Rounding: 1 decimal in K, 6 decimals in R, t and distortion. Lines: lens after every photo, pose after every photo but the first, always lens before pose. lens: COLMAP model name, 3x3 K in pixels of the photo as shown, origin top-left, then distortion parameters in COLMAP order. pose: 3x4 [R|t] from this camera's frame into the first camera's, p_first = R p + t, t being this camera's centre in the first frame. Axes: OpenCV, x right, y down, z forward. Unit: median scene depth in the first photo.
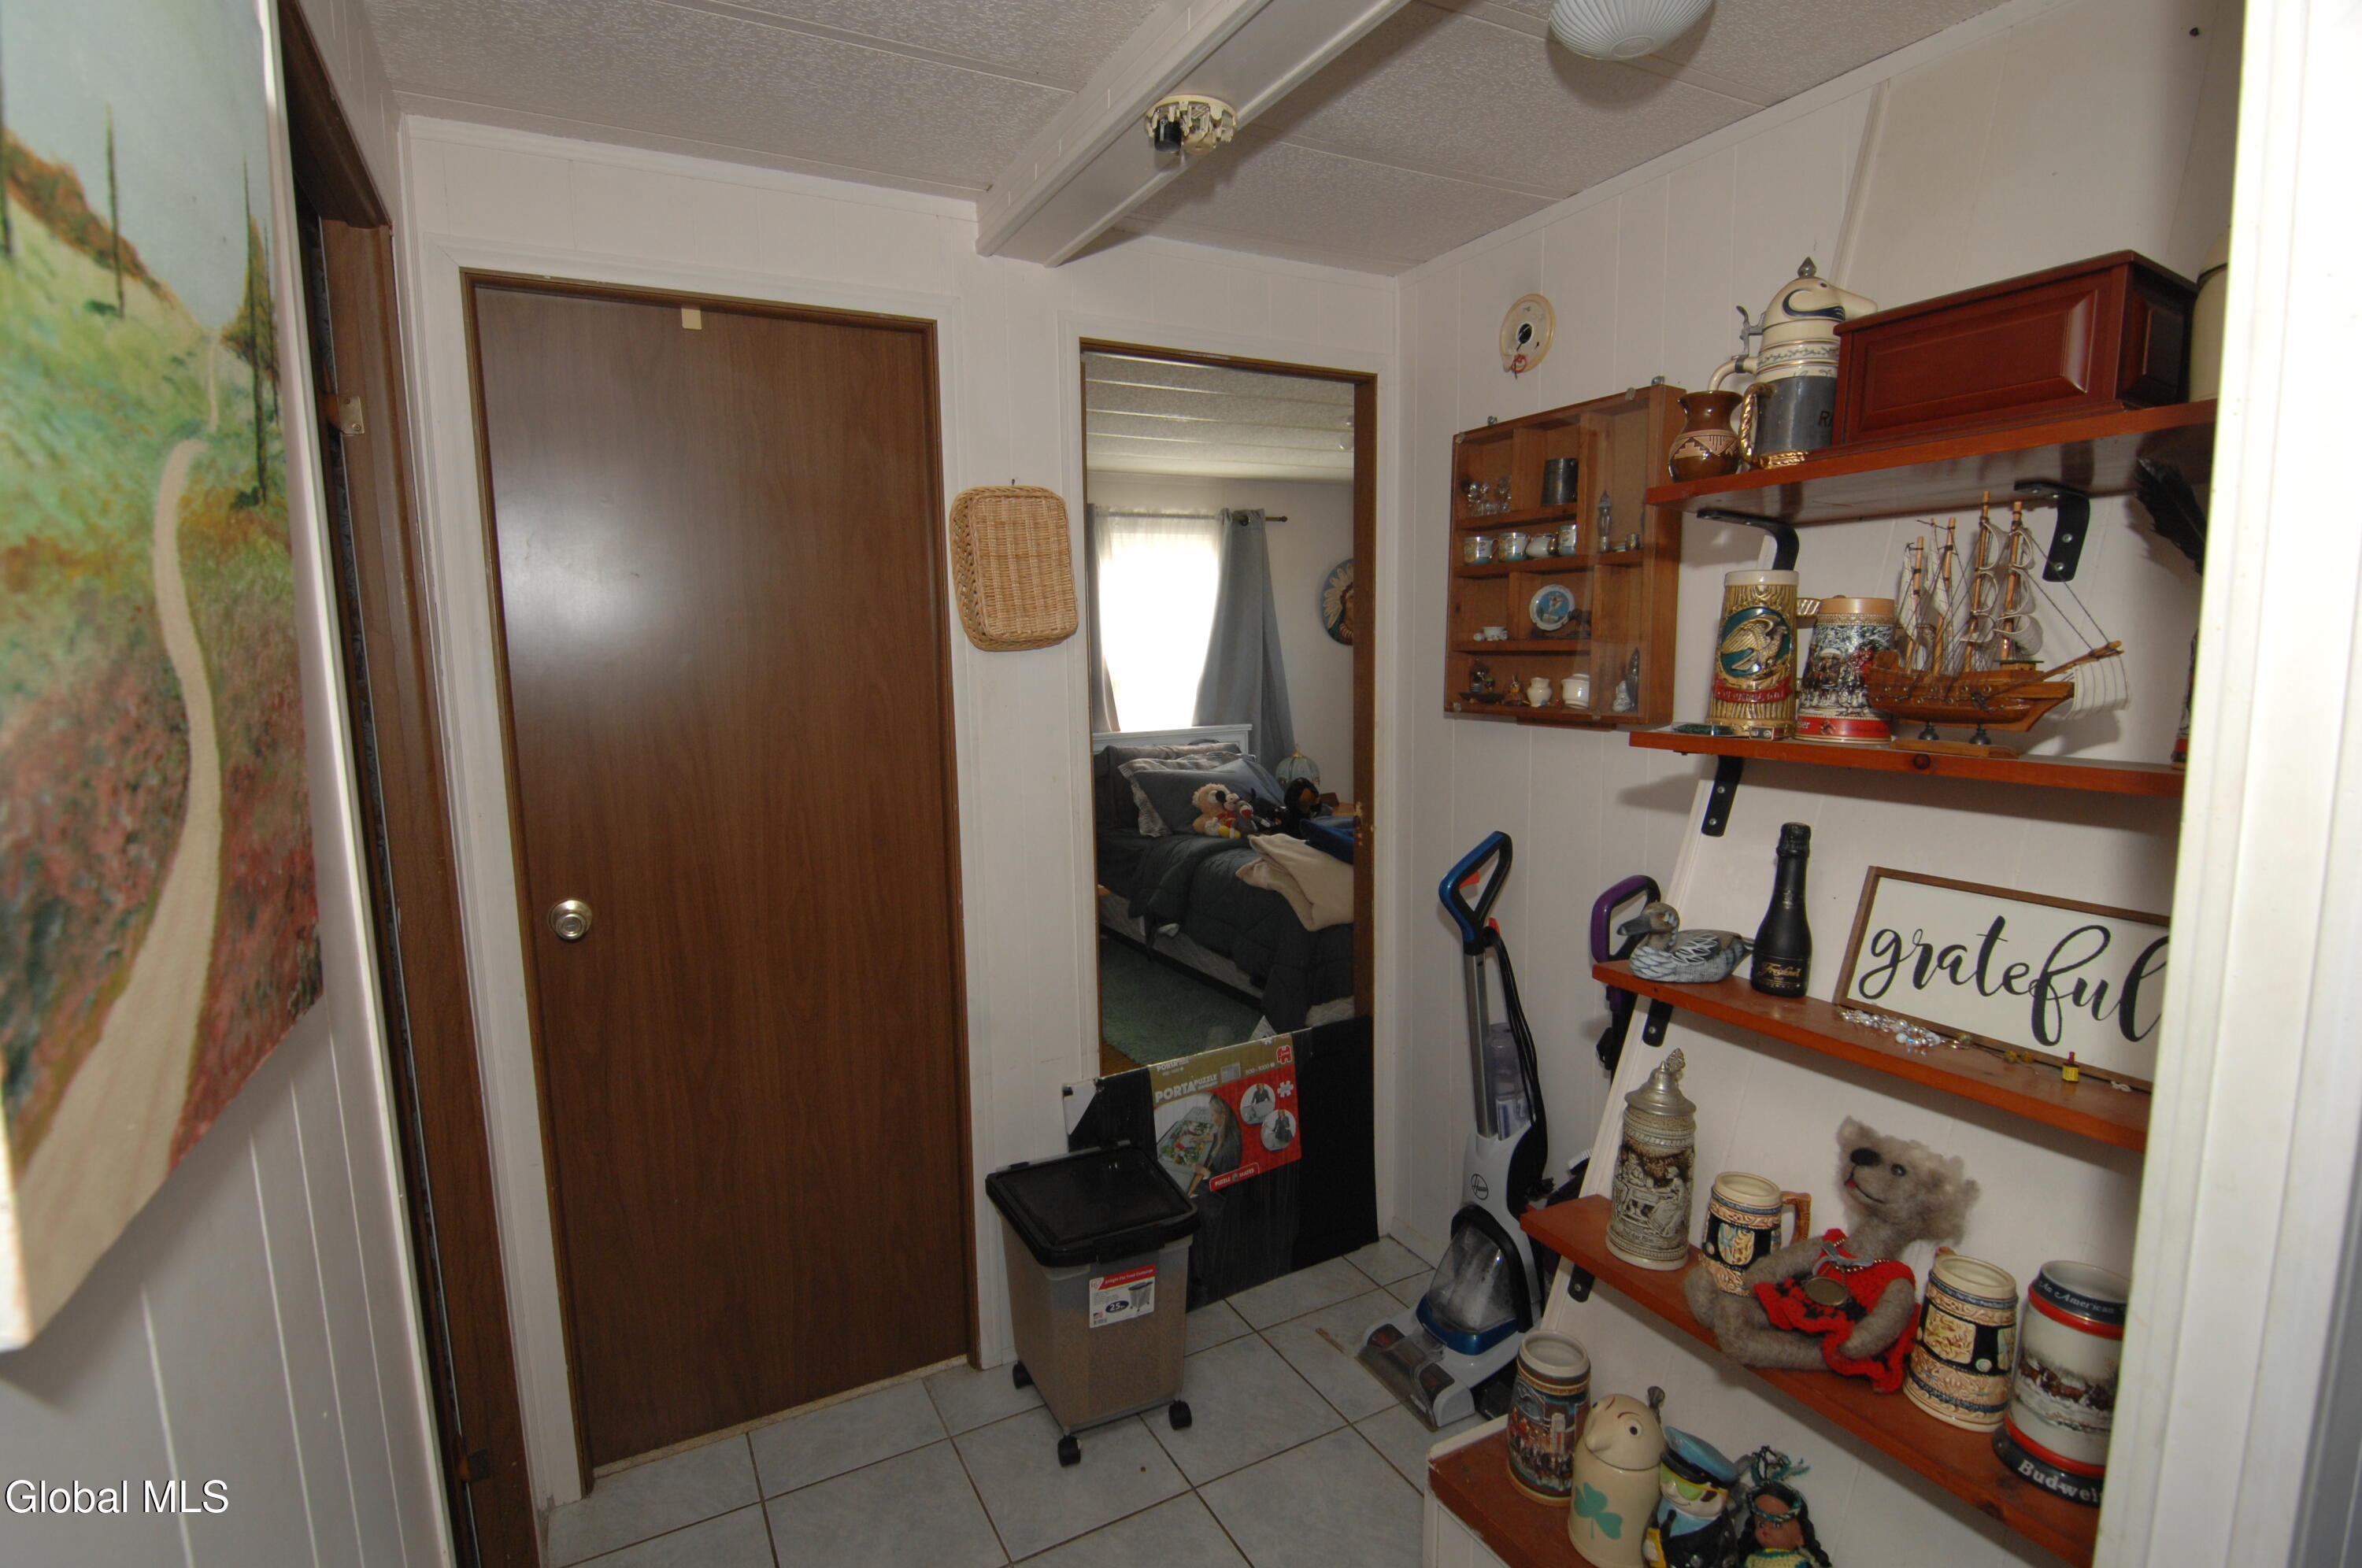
lens RADIAL K [[1136.9, 0, 1175.1], [0, 1136.9, 801.0], [0, 0, 1]] dist [-0.006020, -0.010301]
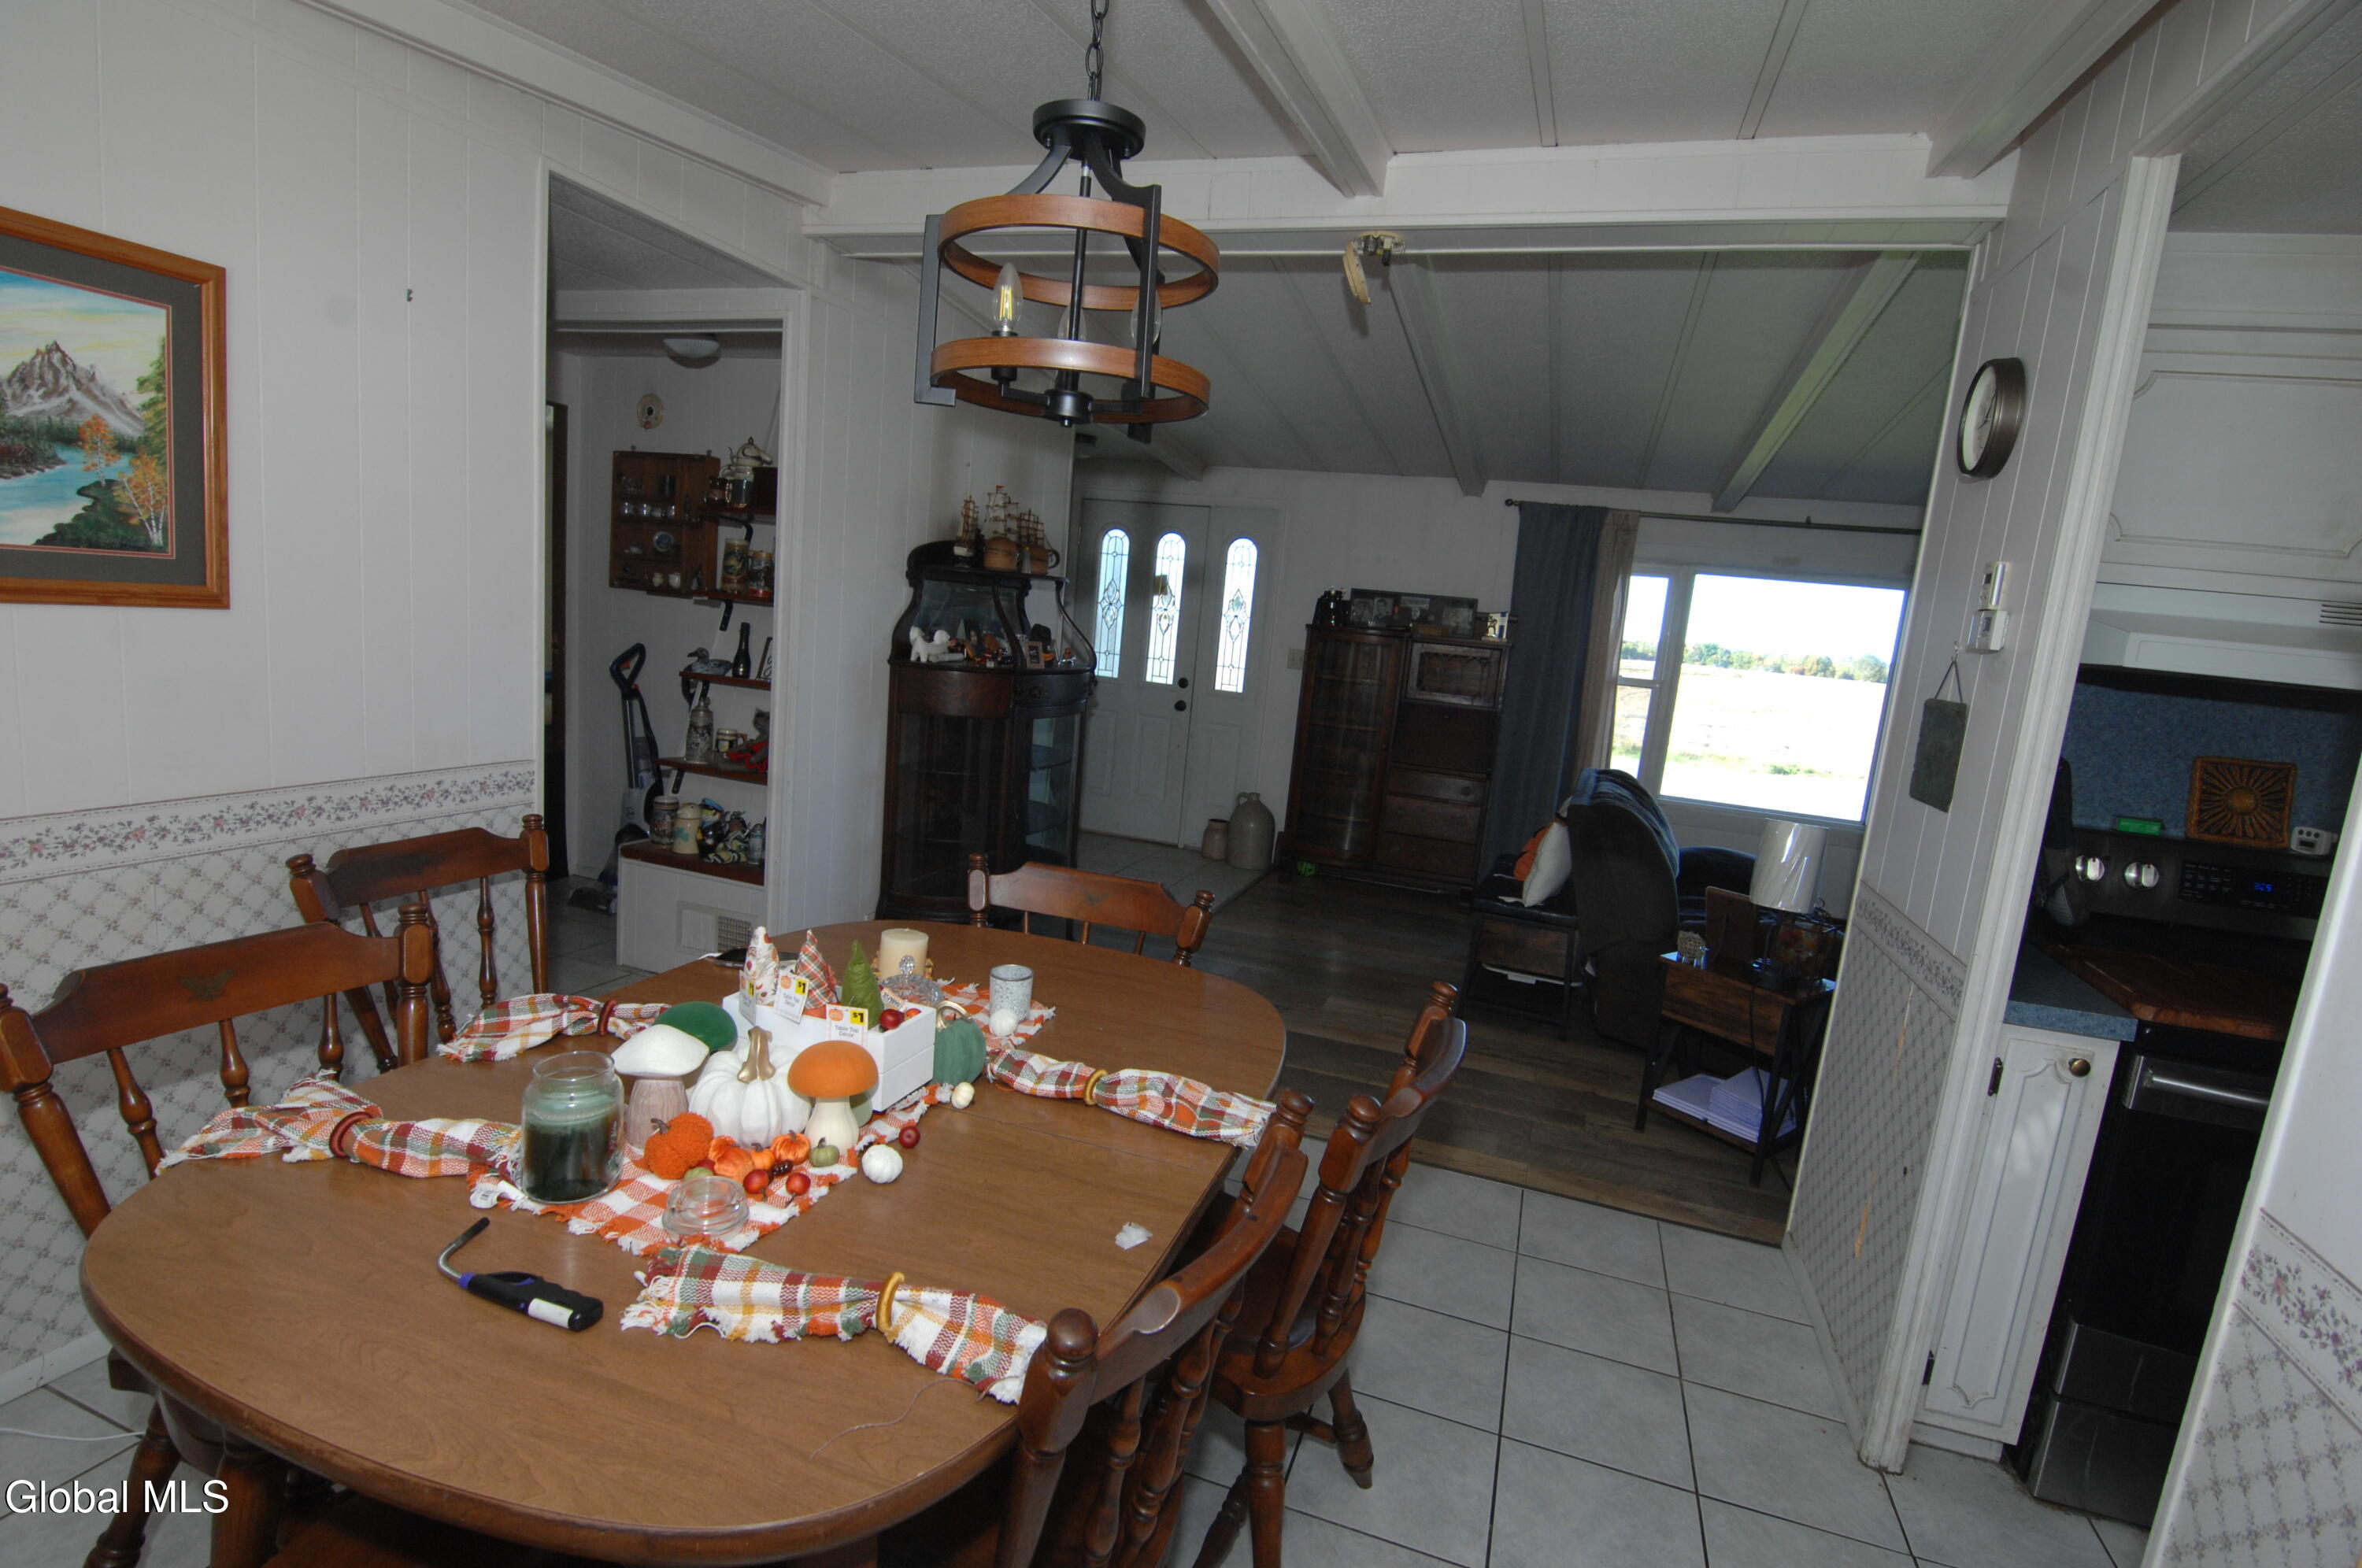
lens RADIAL K [[1136.9, 0, 1180.9], [0, 1136.9, 789.2], [0, 0, 1]] dist [-0.006020, -0.010301]
pose [[0.733269, -0.020633, 0.679625, -0.365534], [-0.009802, 0.999115, 0.040908, 0.175237], [-0.679868, -0.036659, 0.732418, -1.094221]]
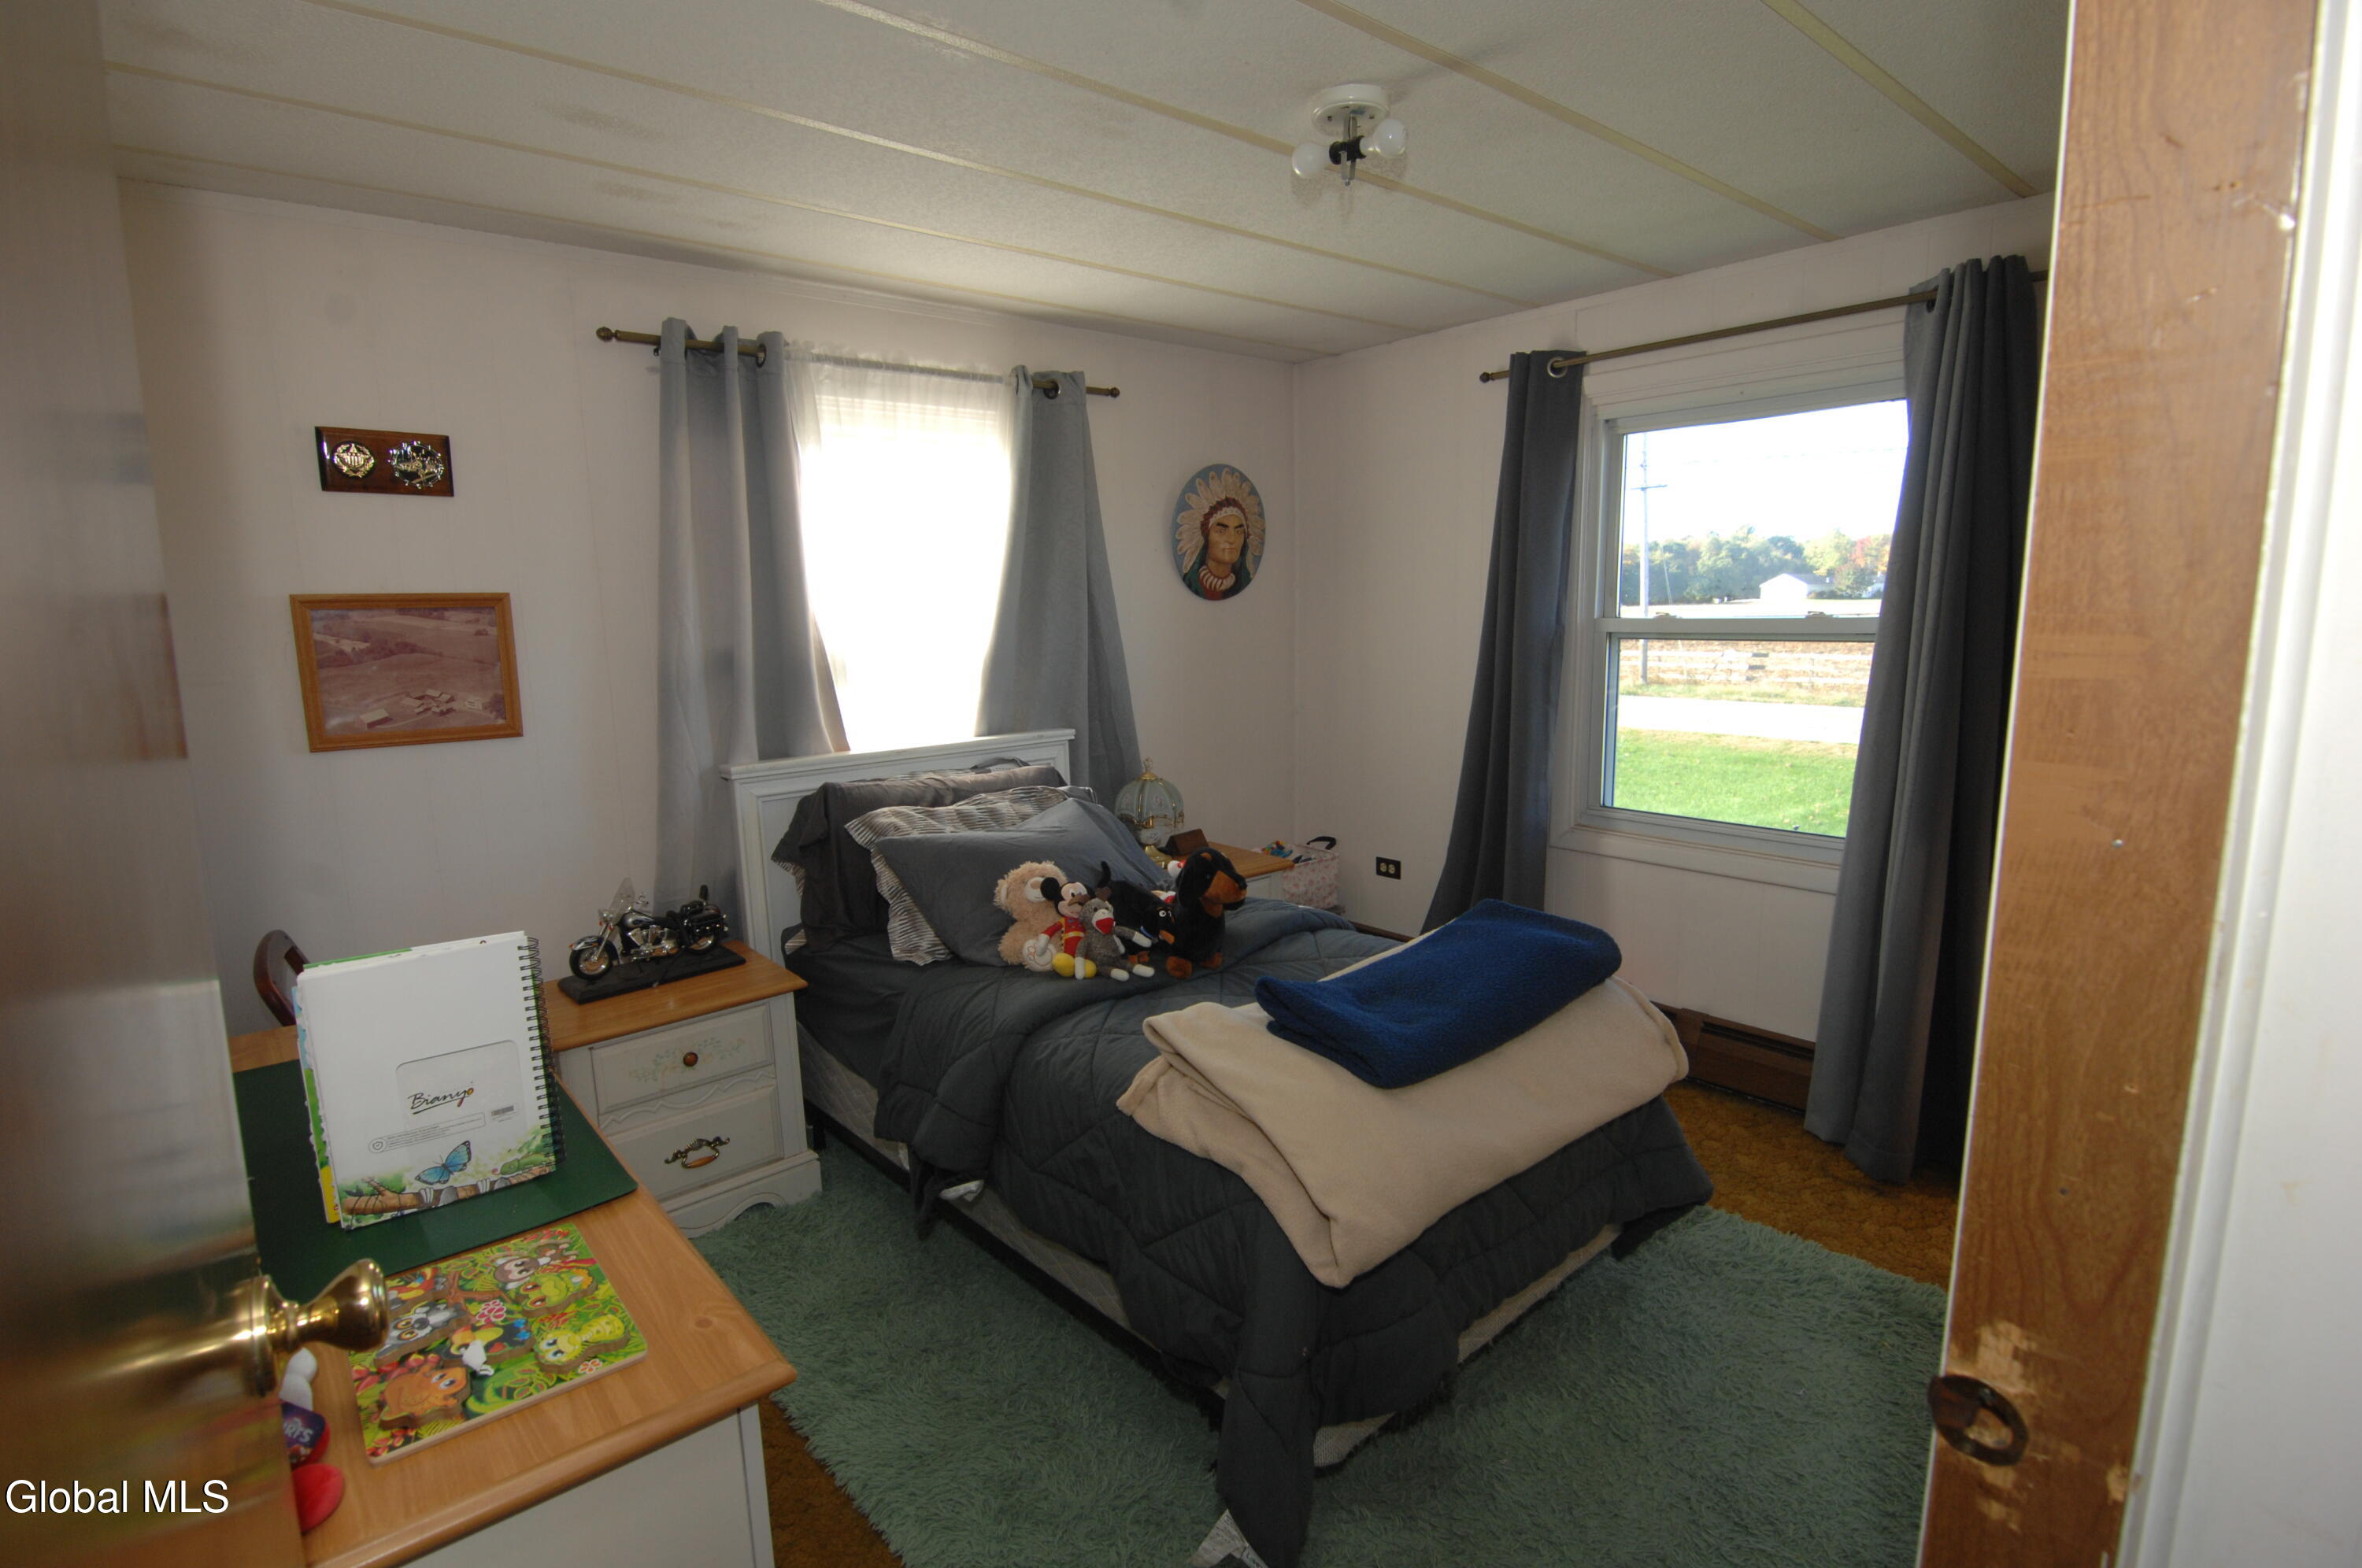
lens RADIAL K [[1136.9, 0, 1178.4], [0, 1136.9, 795.3], [0, 0, 1]] dist [-0.006020, -0.010301]
pose [[0.975955, -0.036913, 0.214826, -0.012508], [0.031160, 0.999061, 0.030105, -0.059946], [-0.215735, -0.022687, 0.976188, 0.480028]]
